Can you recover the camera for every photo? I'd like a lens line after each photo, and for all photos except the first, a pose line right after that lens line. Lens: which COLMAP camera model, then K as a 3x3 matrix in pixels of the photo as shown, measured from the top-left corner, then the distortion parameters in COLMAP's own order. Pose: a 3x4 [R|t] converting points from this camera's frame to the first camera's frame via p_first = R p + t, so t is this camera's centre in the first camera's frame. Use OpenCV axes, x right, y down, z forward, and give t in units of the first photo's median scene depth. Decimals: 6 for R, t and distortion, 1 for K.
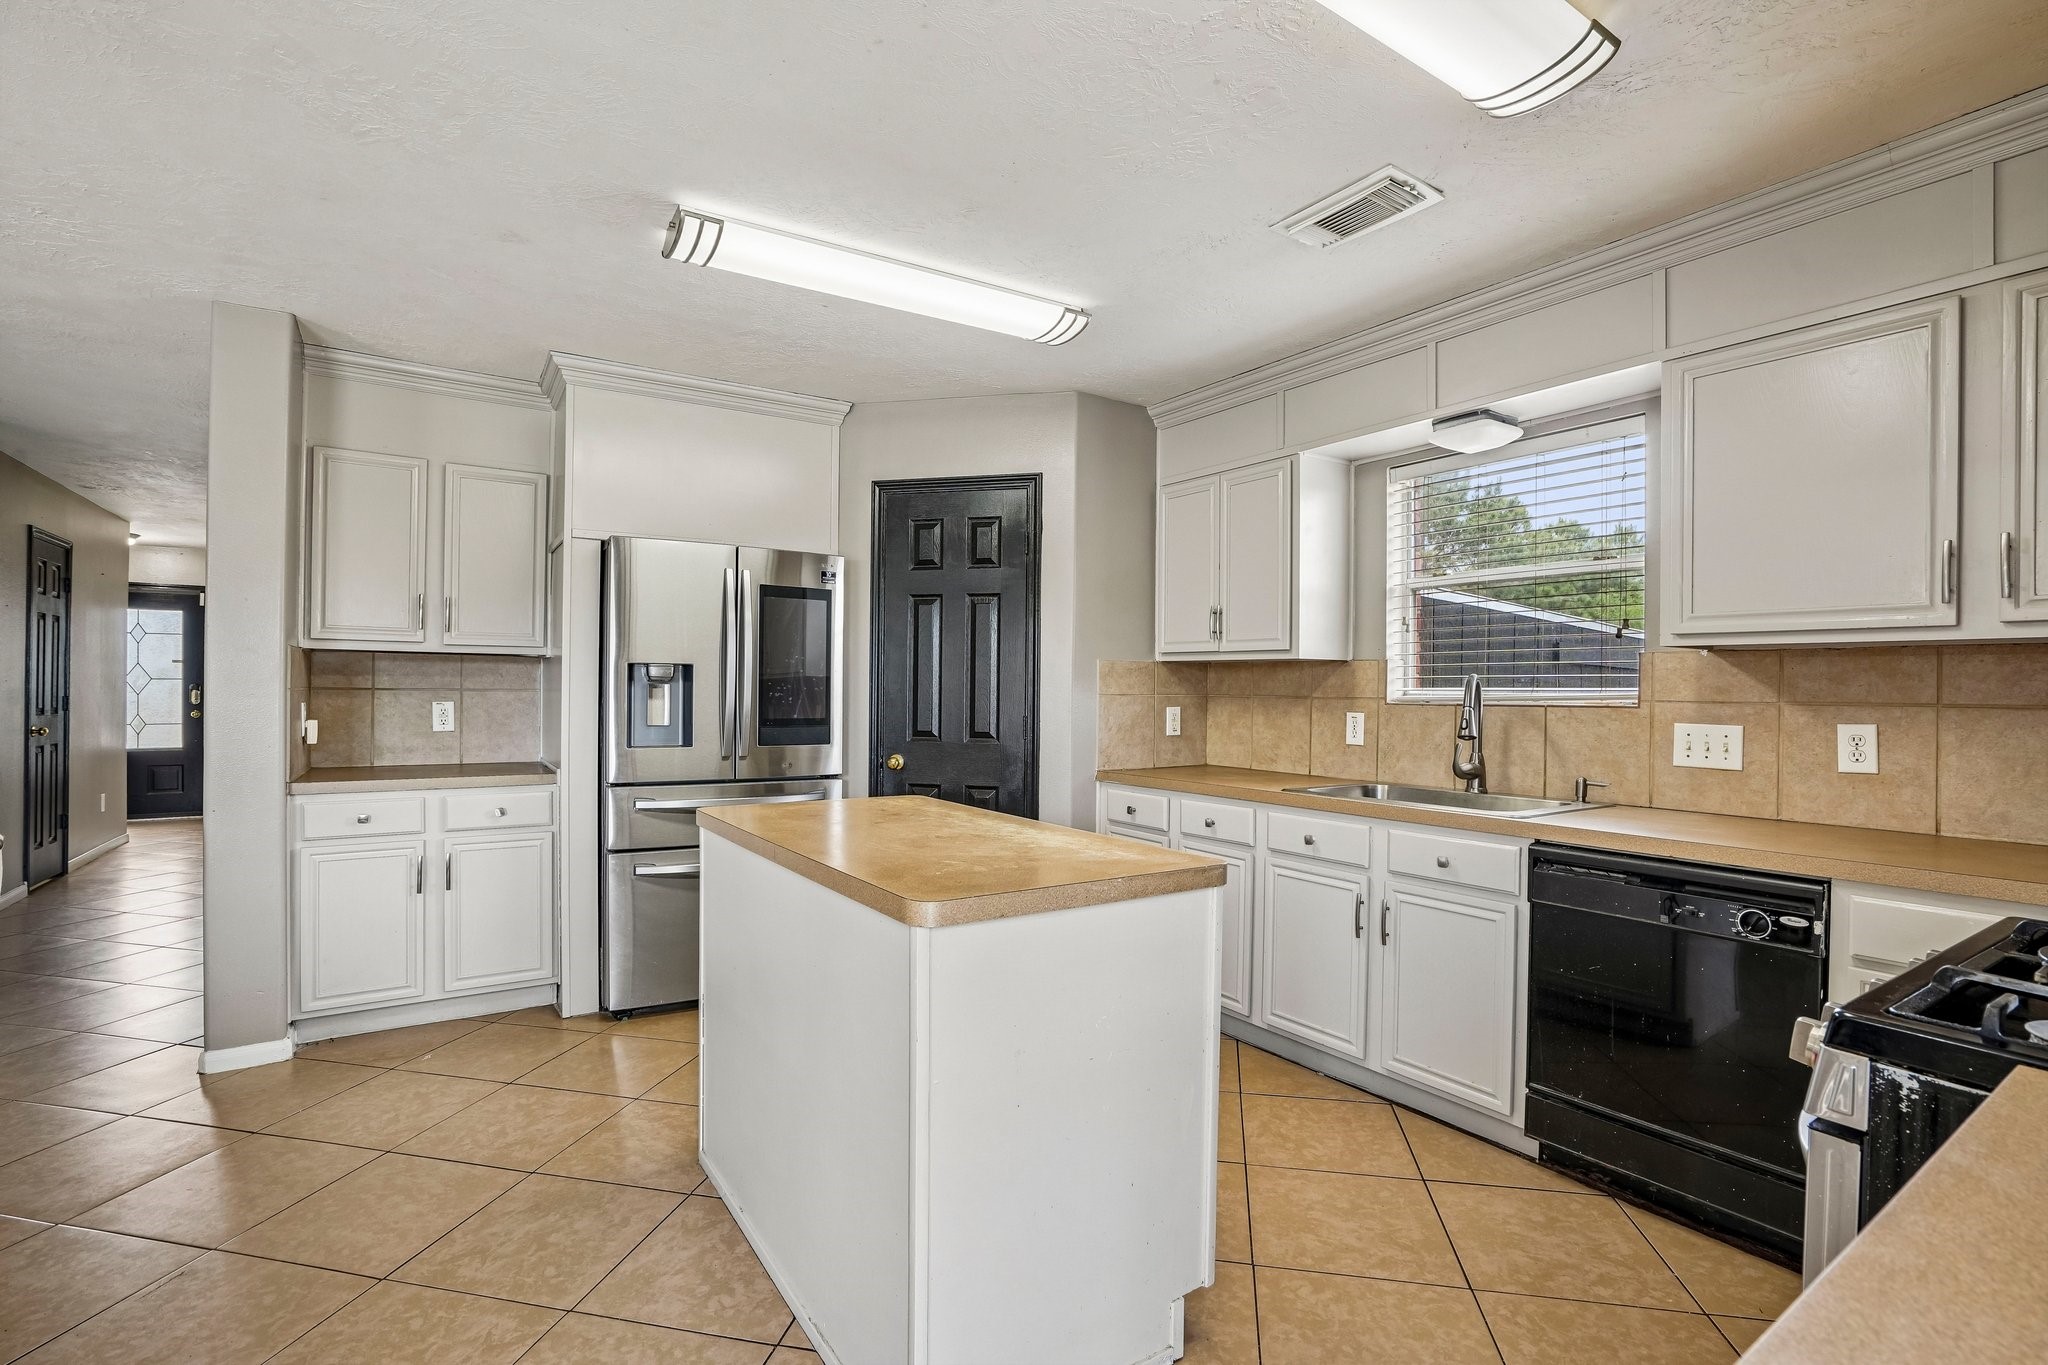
lens RADIAL K [[938.4, 0, 1026.5], [0, 938.4, 689.2], [0, 0, 1]] dist [-0.065603, 0.025495]
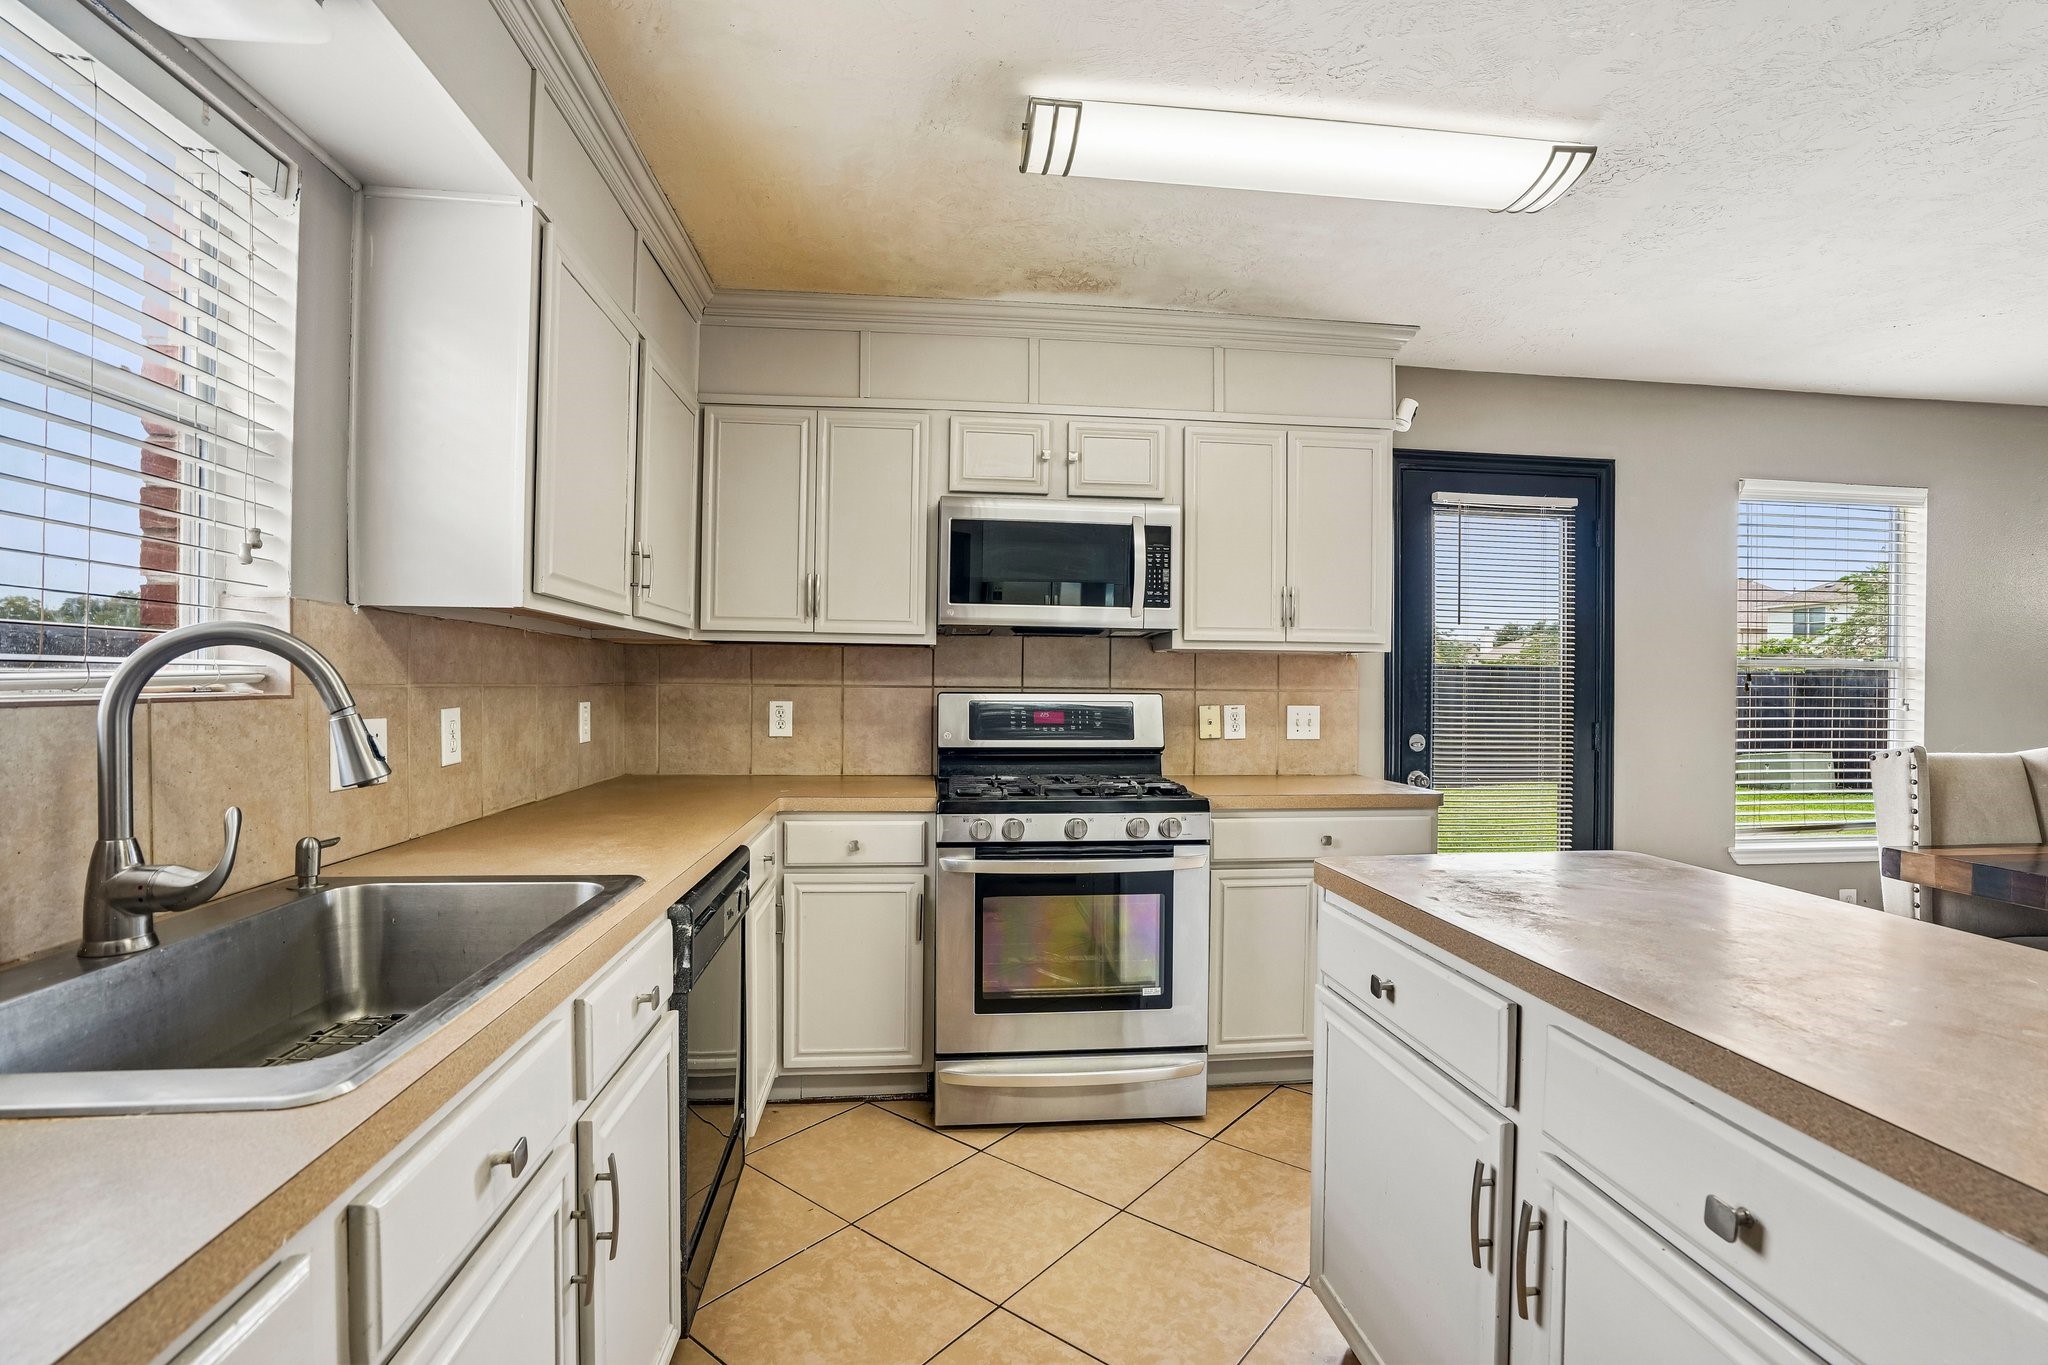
lens RADIAL K [[938.4, 0, 1026.5], [0, 938.4, 689.2], [0, 0, 1]] dist [-0.065603, 0.025495]
pose [[-0.882806, -0.021558, 0.469242, 0.017047], [-0.018884, 0.999768, 0.010404, 0.001048], [-0.469358, 0.000324, -0.883008, 1.173520]]
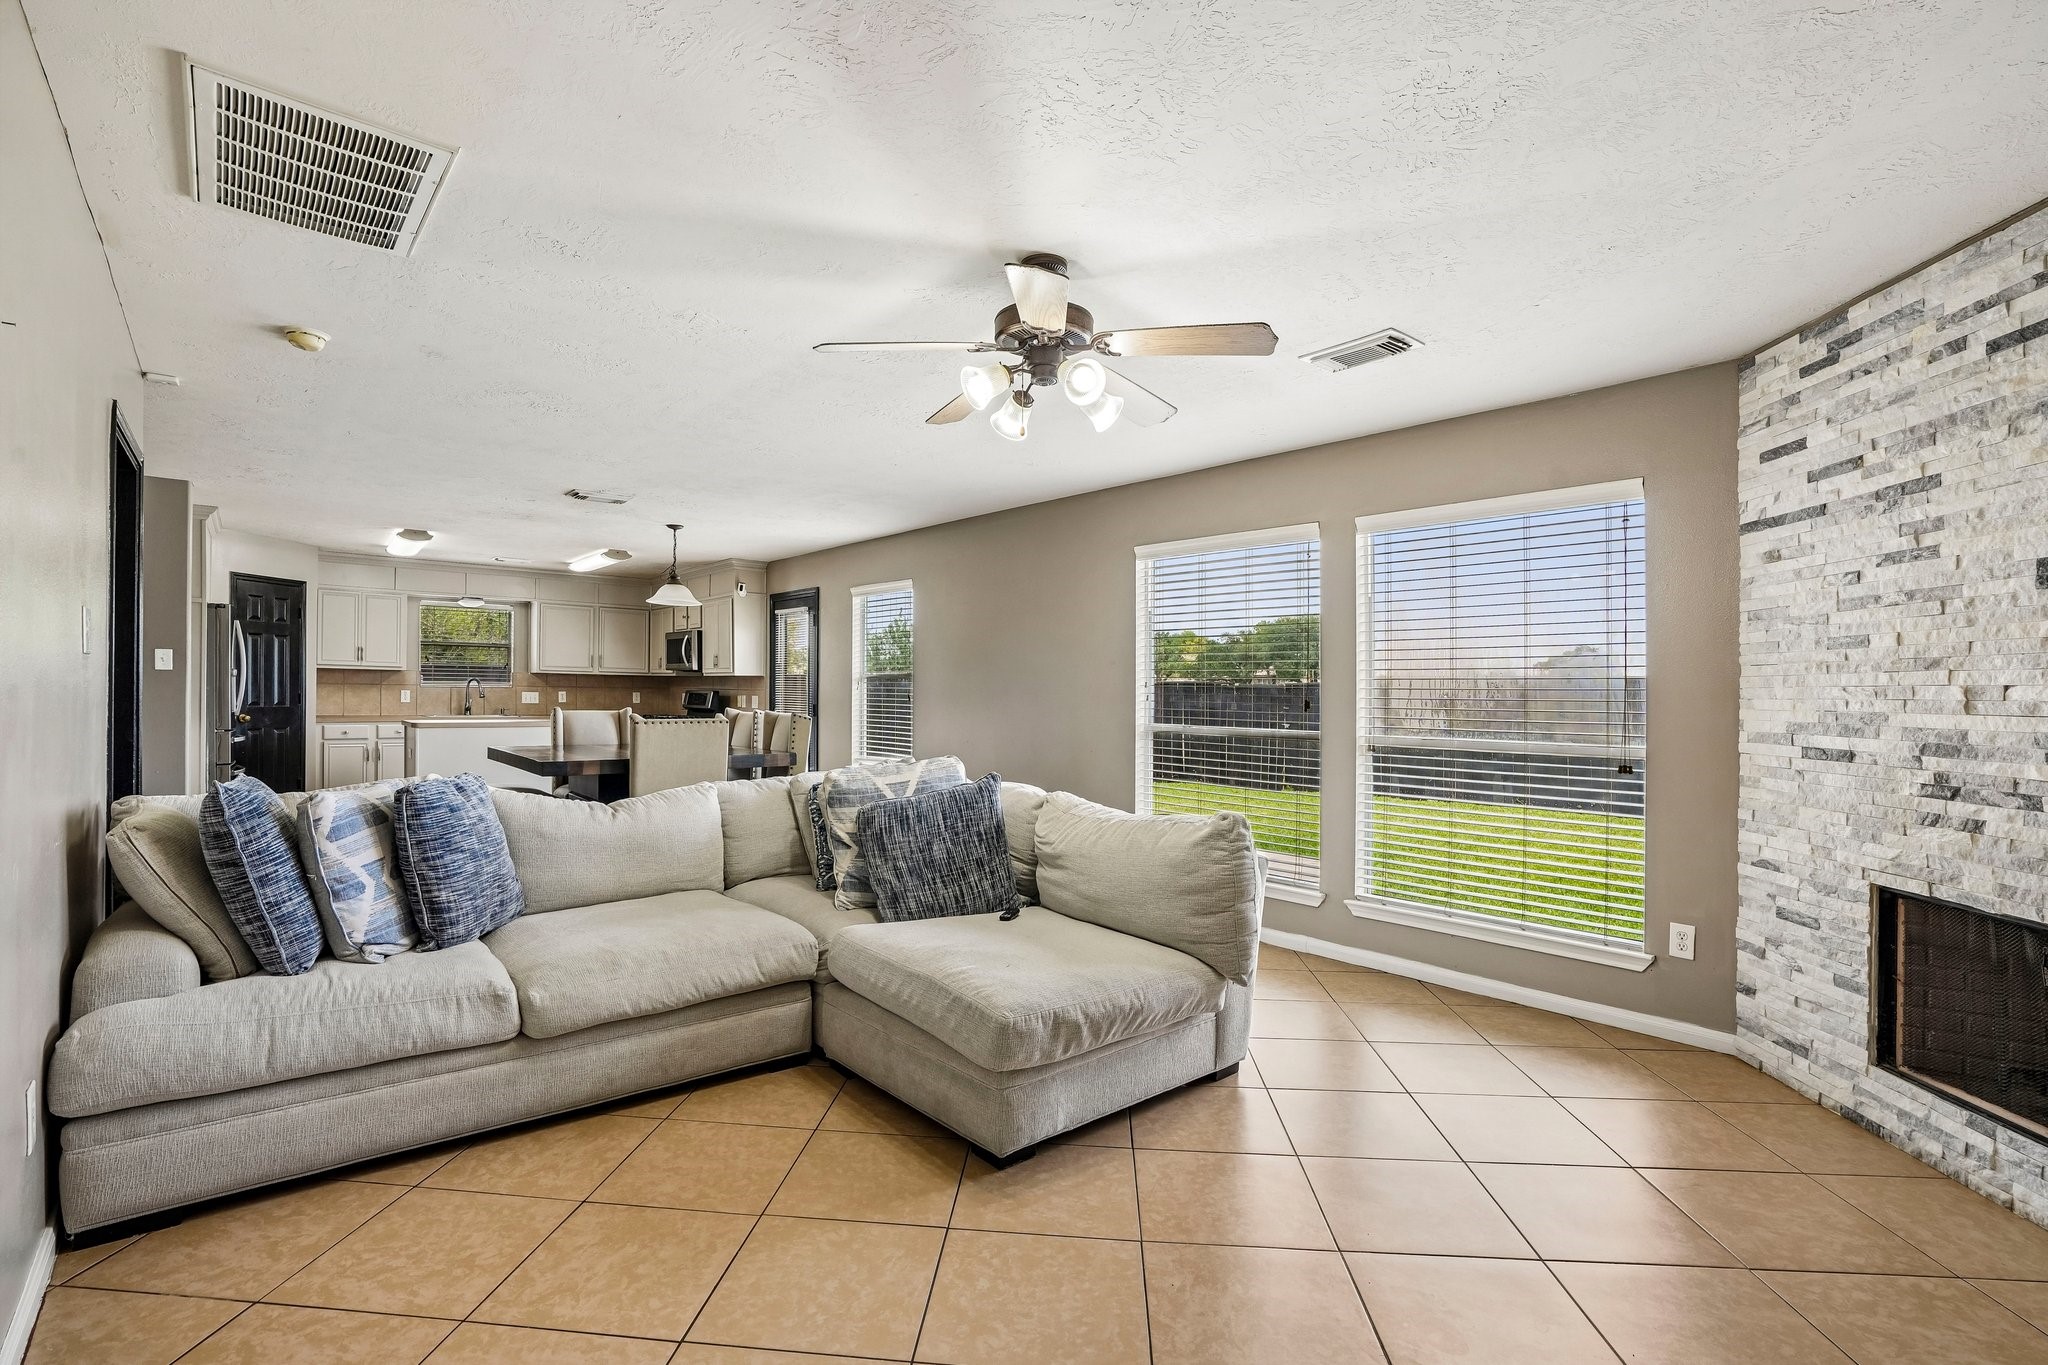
lens RADIAL K [[938.4, 0, 1026.5], [0, 938.4, 689.2], [0, 0, 1]] dist [-0.065603, 0.025495]
pose [[-0.119993, -0.008207, 0.992741, -2.952243], [-0.016208, 0.999849, 0.006307, -0.027501], [-0.992642, -0.015333, -0.120108, -0.541150]]
